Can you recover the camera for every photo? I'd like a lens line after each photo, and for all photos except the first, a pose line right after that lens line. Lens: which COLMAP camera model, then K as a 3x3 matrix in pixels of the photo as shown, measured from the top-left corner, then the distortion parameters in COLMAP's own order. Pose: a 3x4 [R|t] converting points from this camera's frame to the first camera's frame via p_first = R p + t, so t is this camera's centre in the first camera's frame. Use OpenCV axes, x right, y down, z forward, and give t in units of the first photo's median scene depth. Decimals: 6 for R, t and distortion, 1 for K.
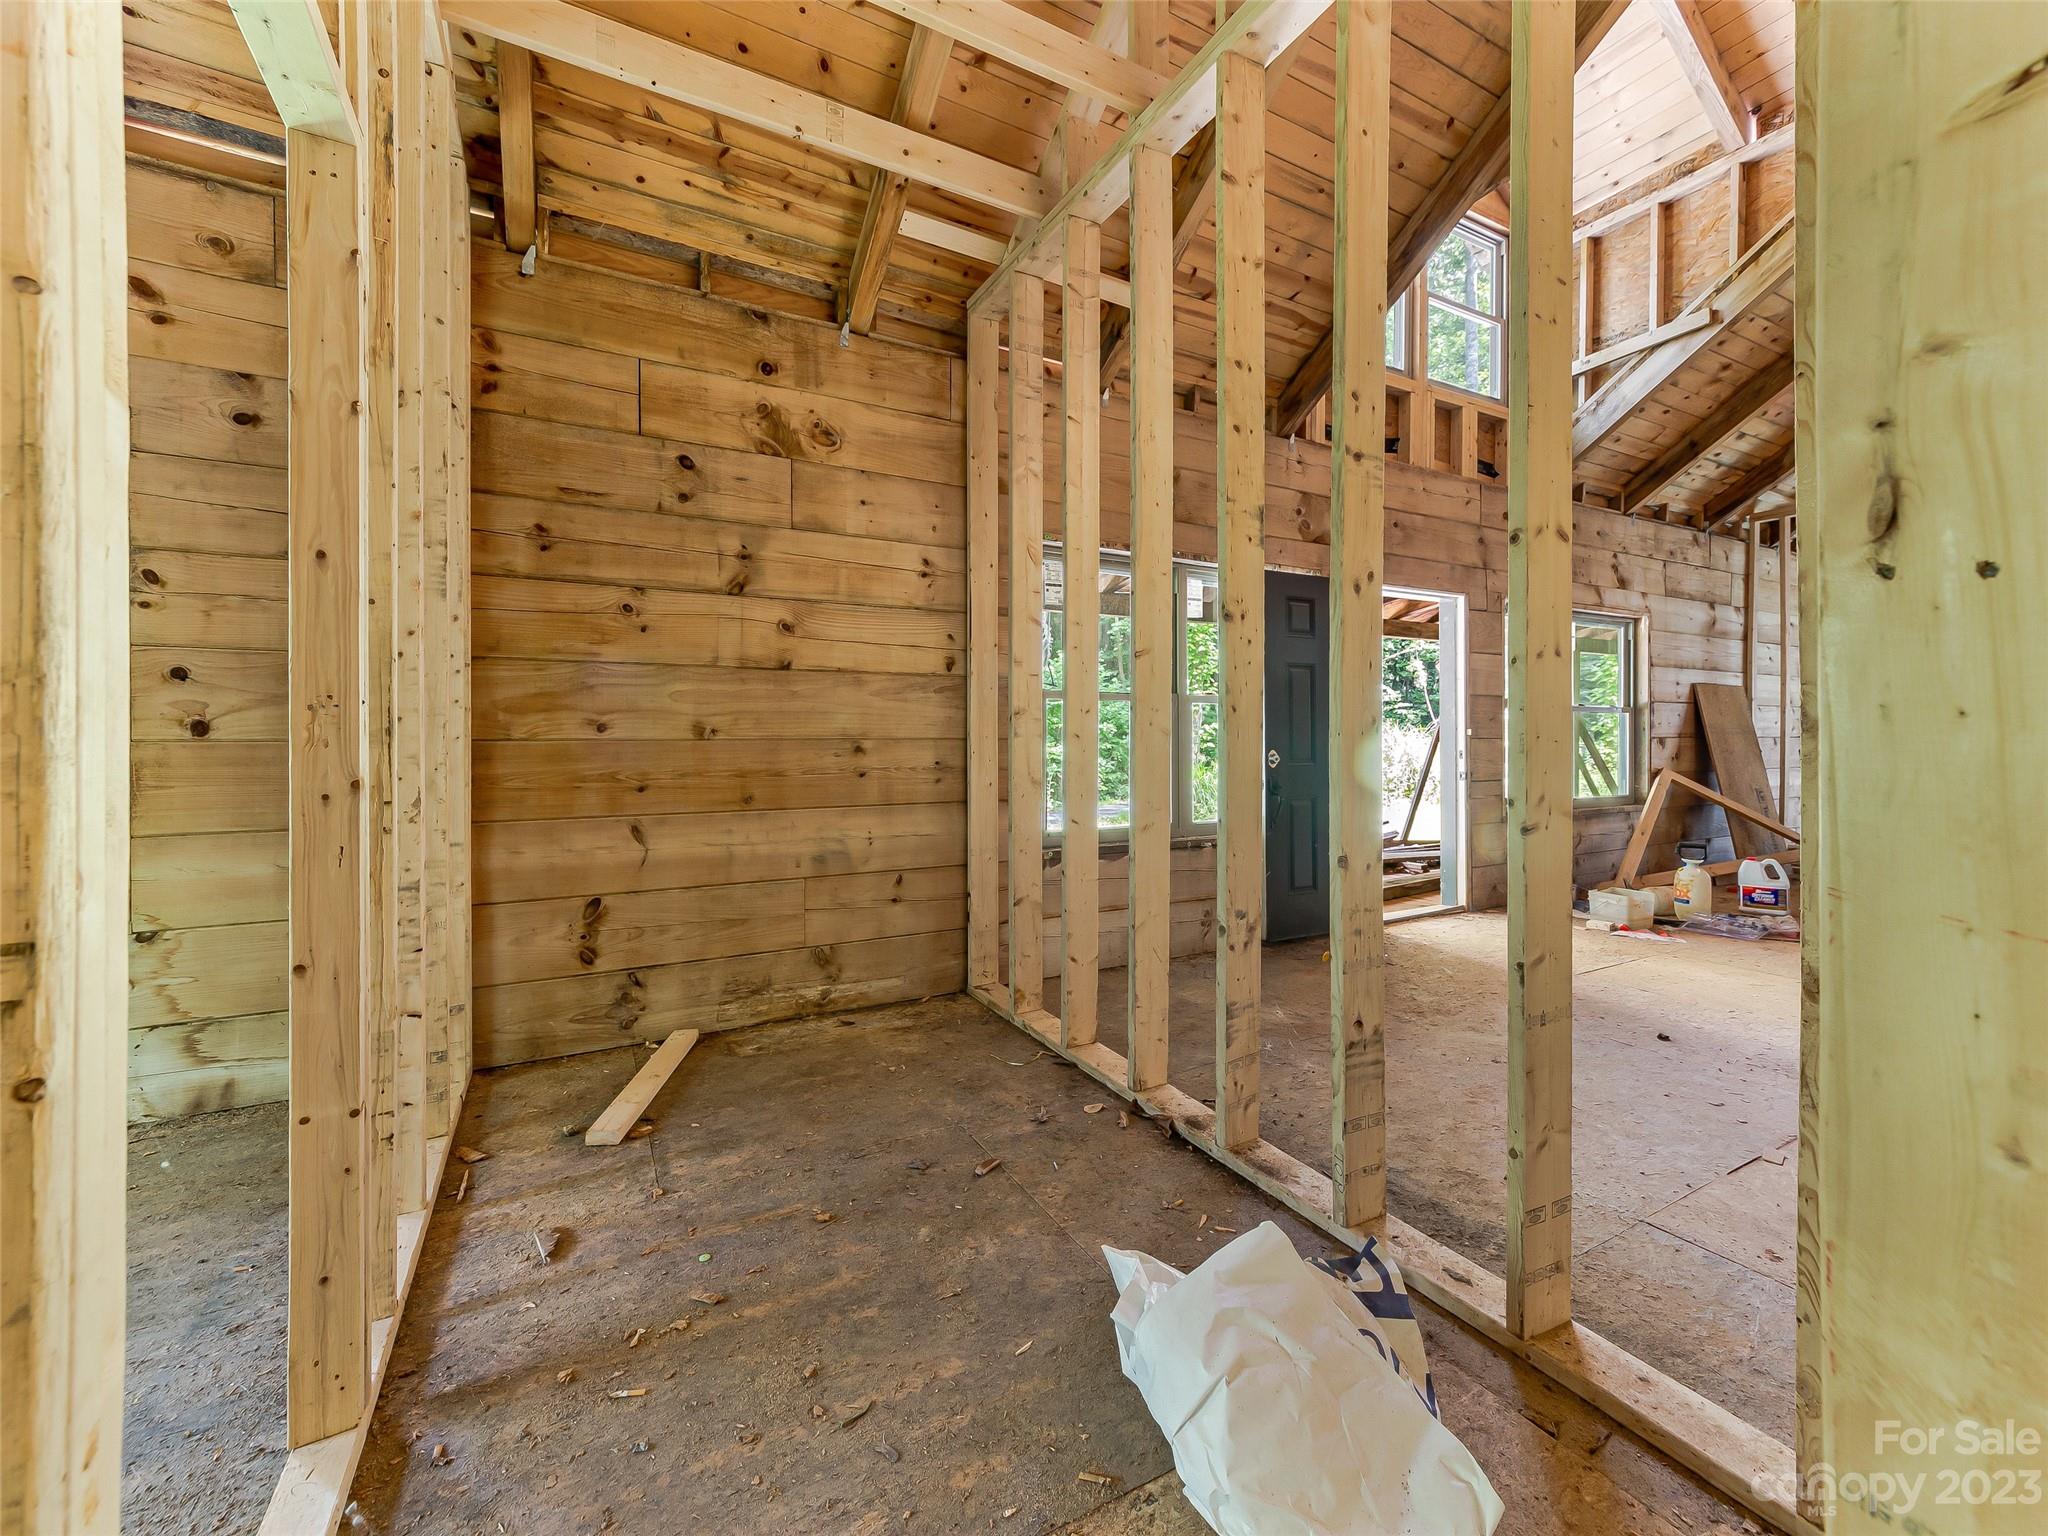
lens RADIAL K [[825.4, 0, 1029.0], [0, 825.4, 739.5], [0, 0, 1]] dist [0.006570, -0.006748]
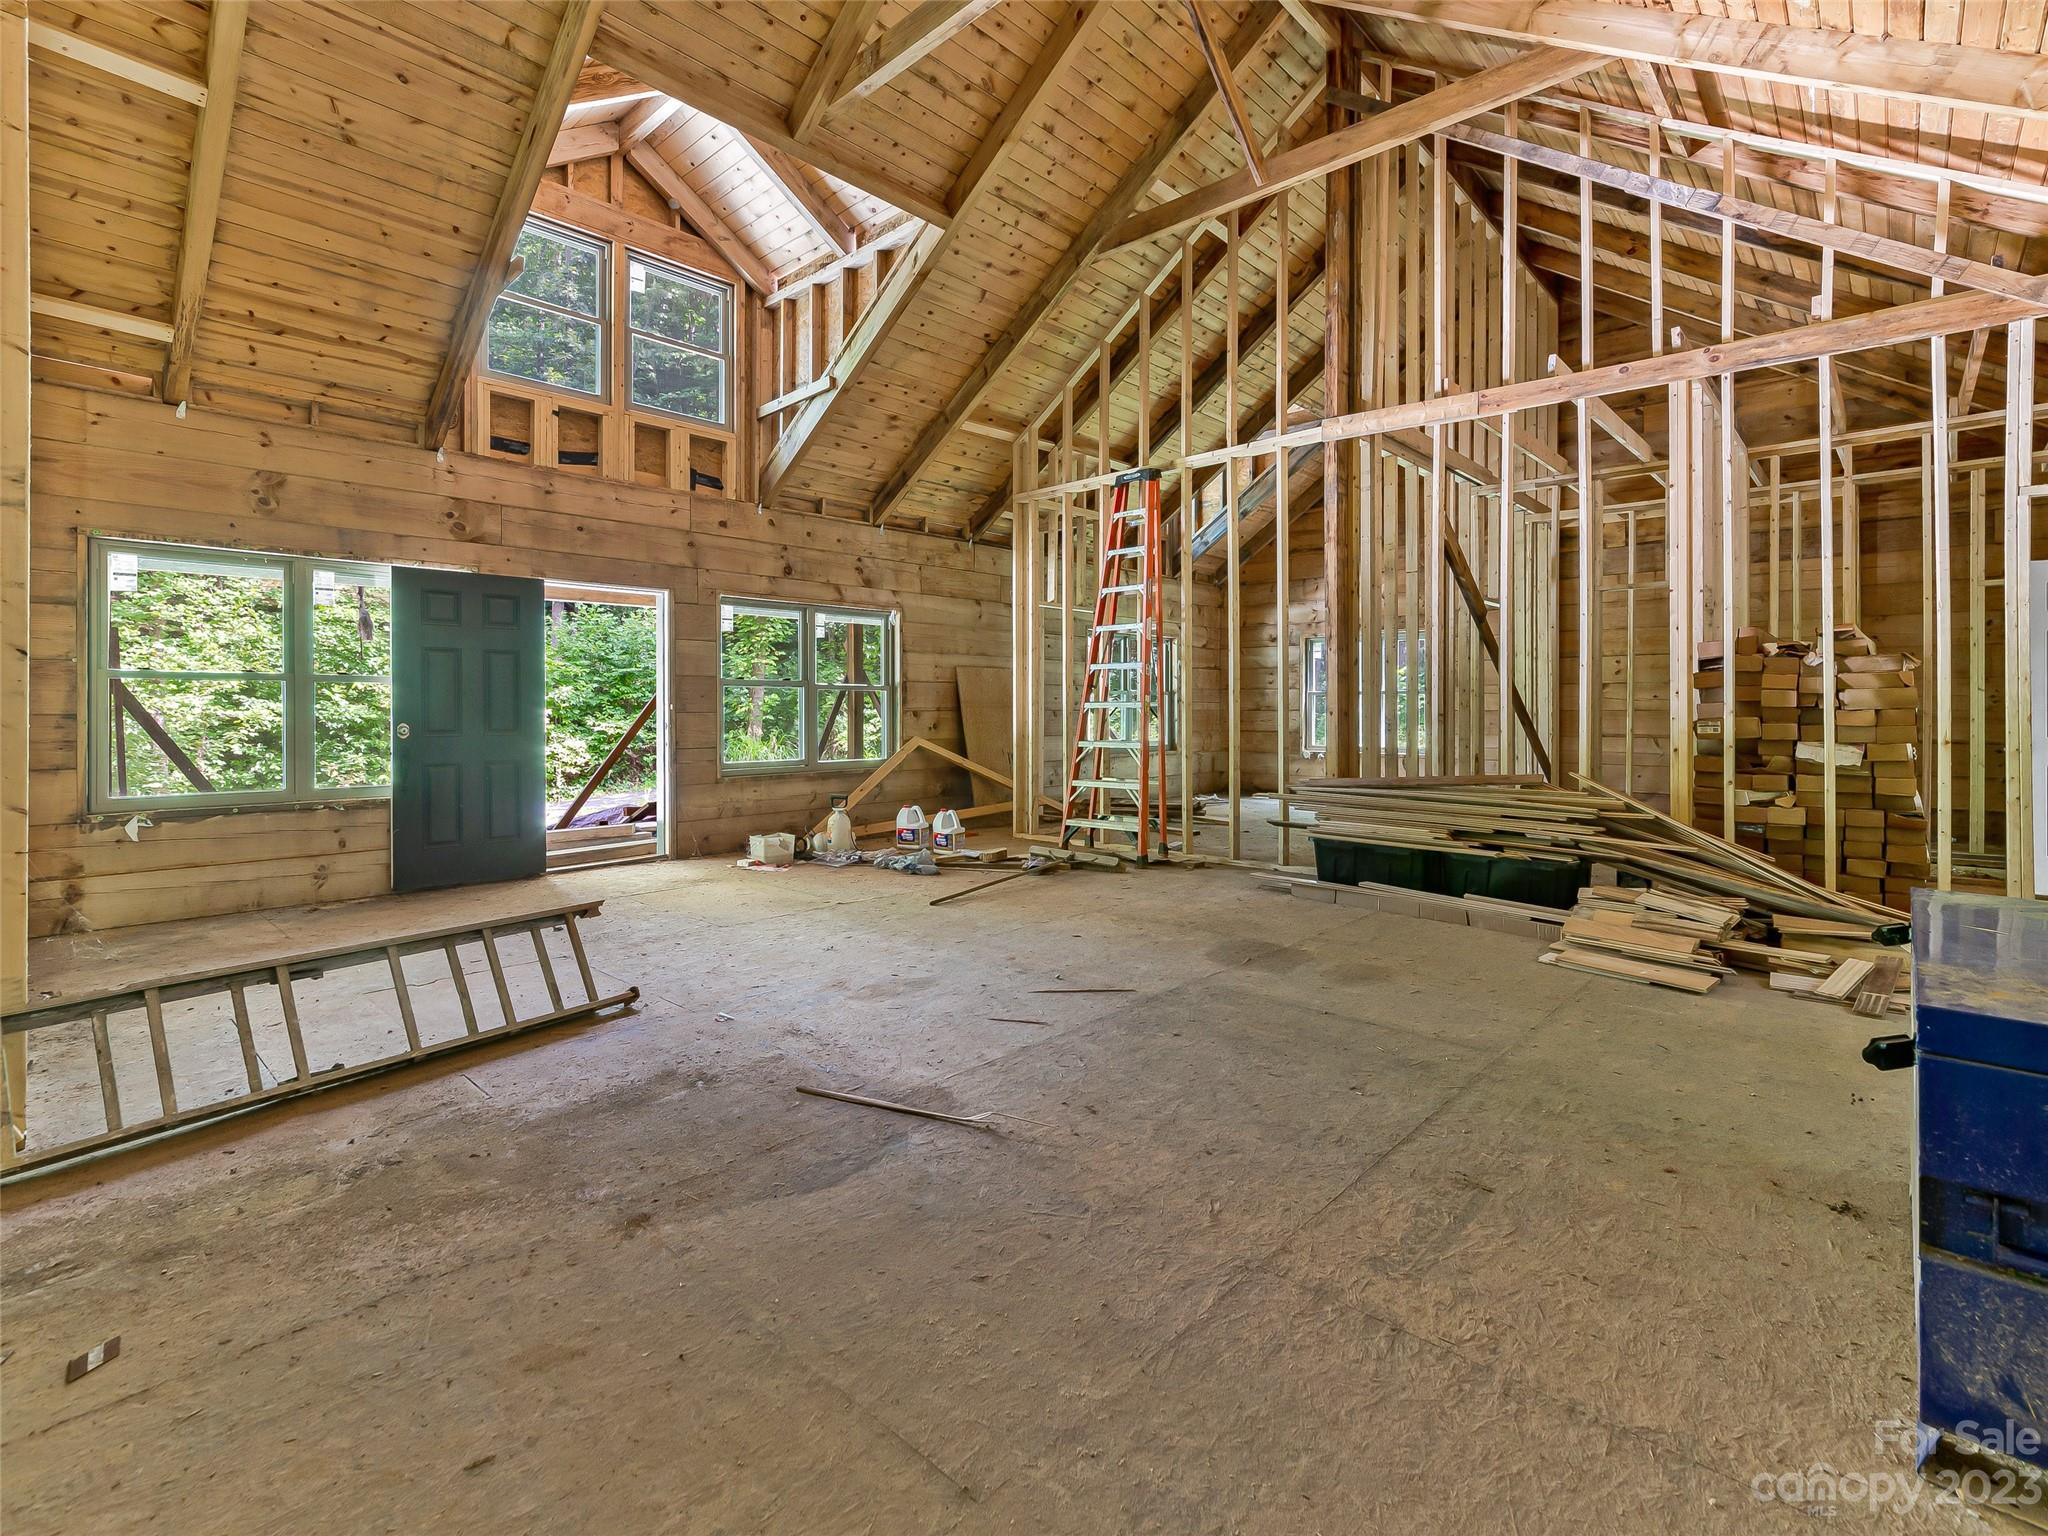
lens RADIAL K [[943.8, 0, 1044.7], [0, 943.8, 709.0], [0, 0, 1]] dist [-0.004426, -0.000391]
pose [[0.944134, -0.001328, 0.329558, 0.942601], [0.002432, 0.999993, -0.002936, -0.001128], [-0.329552, 0.003573, 0.944131, -0.702835]]
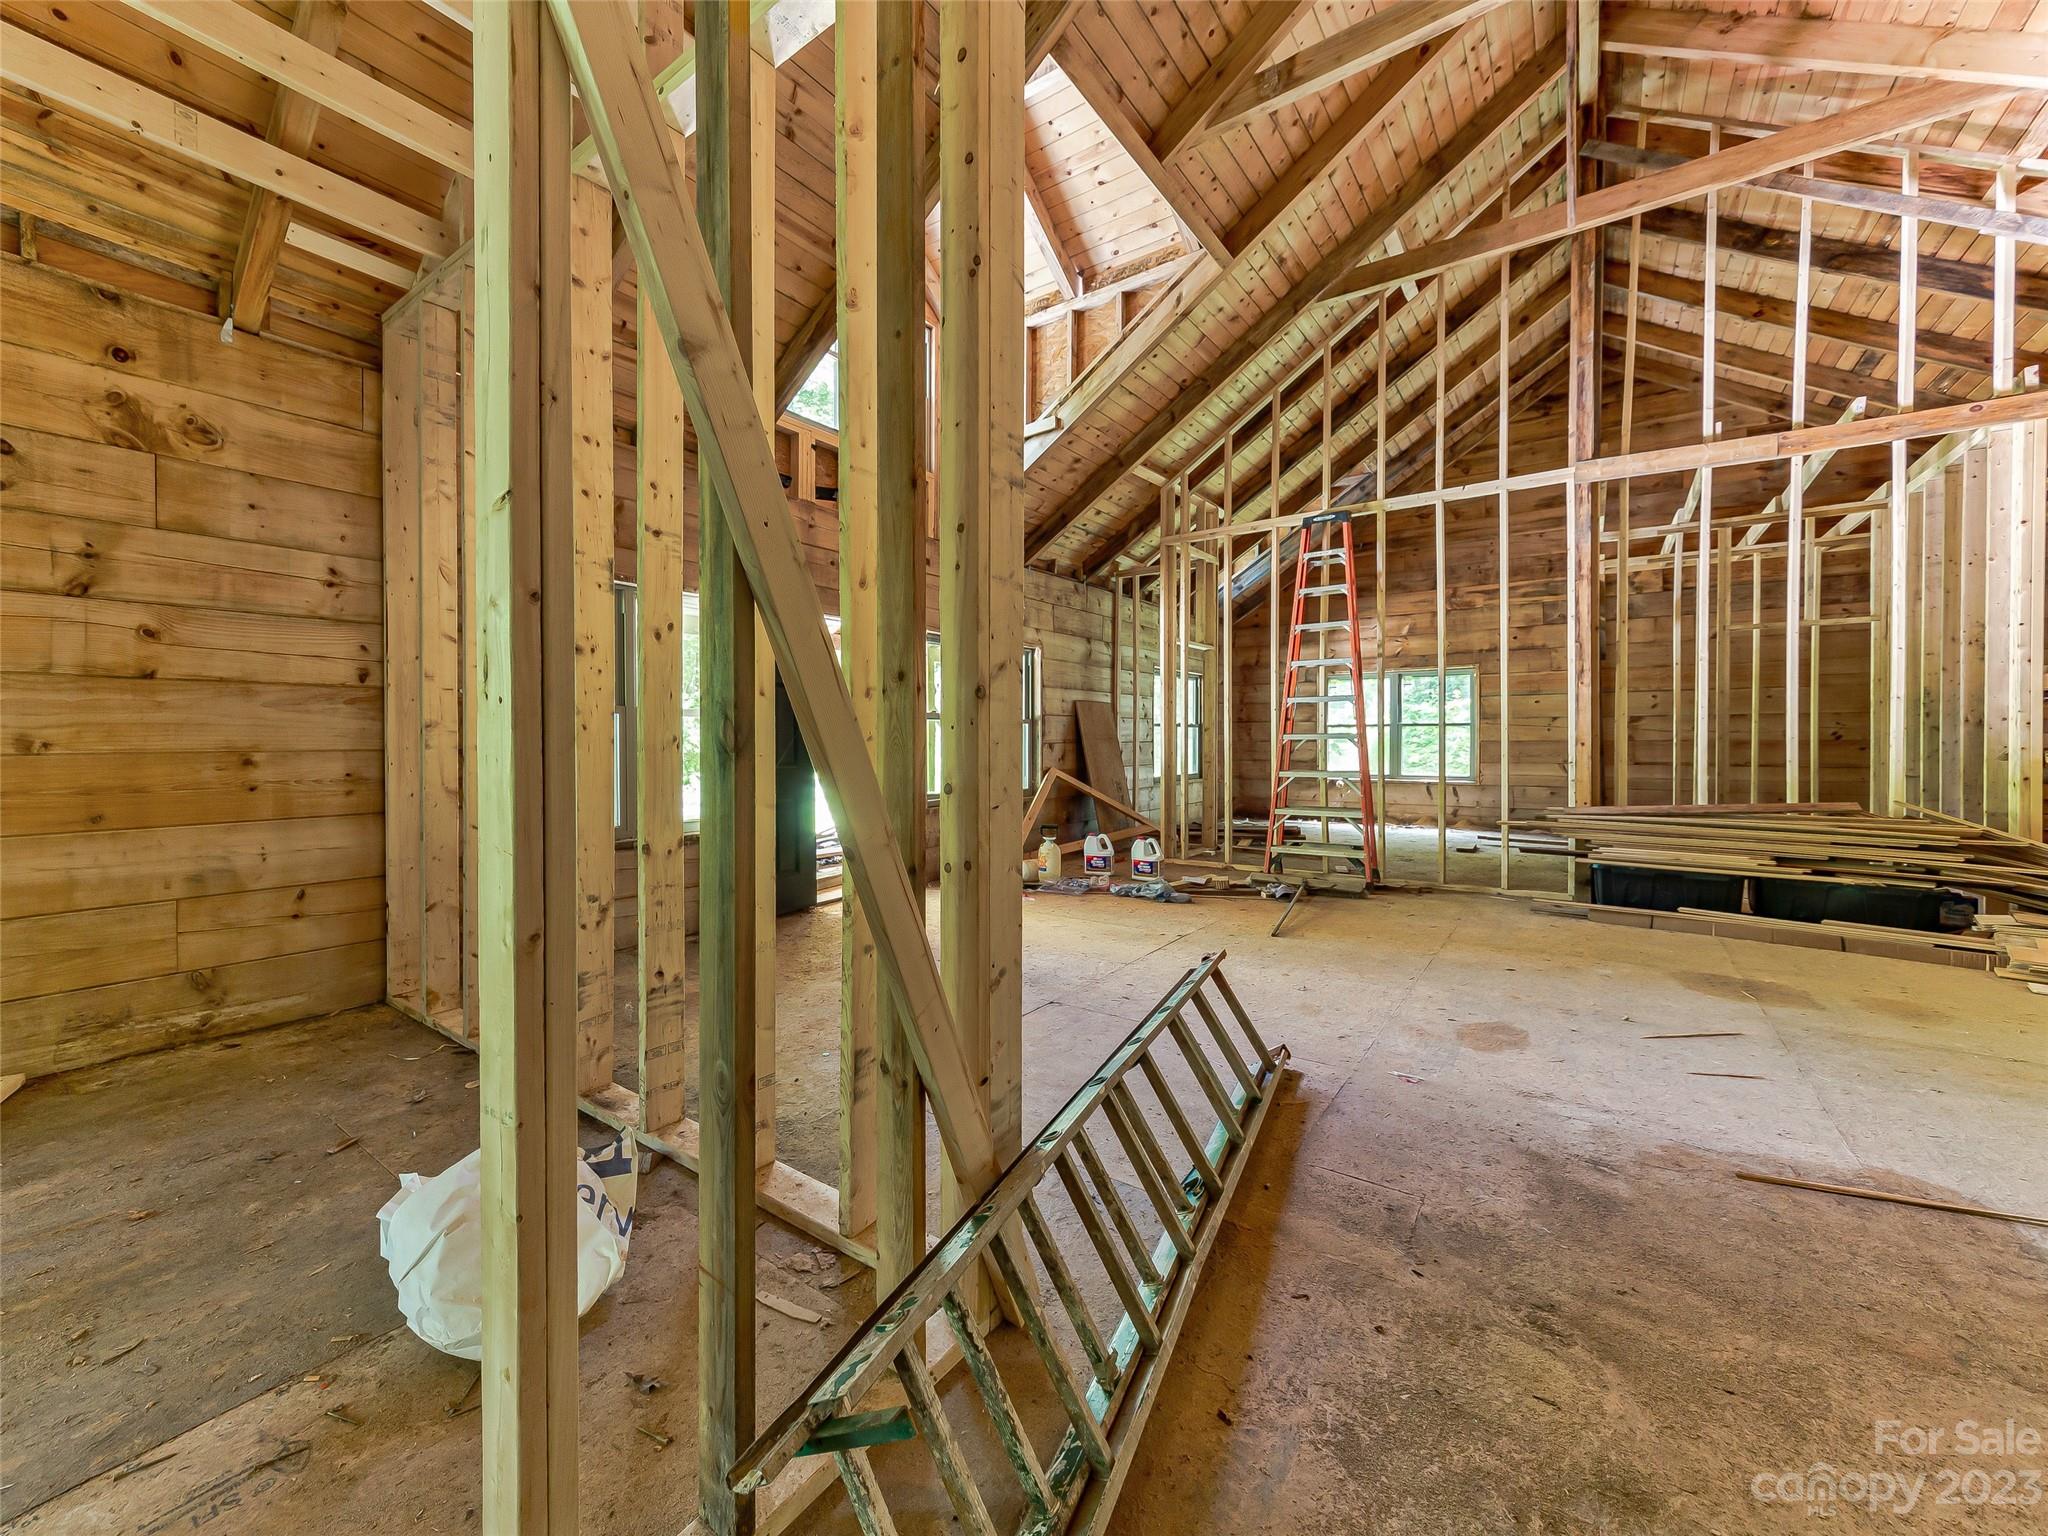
lens RADIAL K [[824.6, 0, 895.1], [0, 824.6, 746.6], [0, 0, 1]] dist [-0.010747, 0.003529]
pose [[0.929009, -0.006518, 0.369999, 0.142625], [0.005543, 0.999978, 0.003698, -0.005987], [-0.370014, -0.001384, 0.929025, -0.170213]]
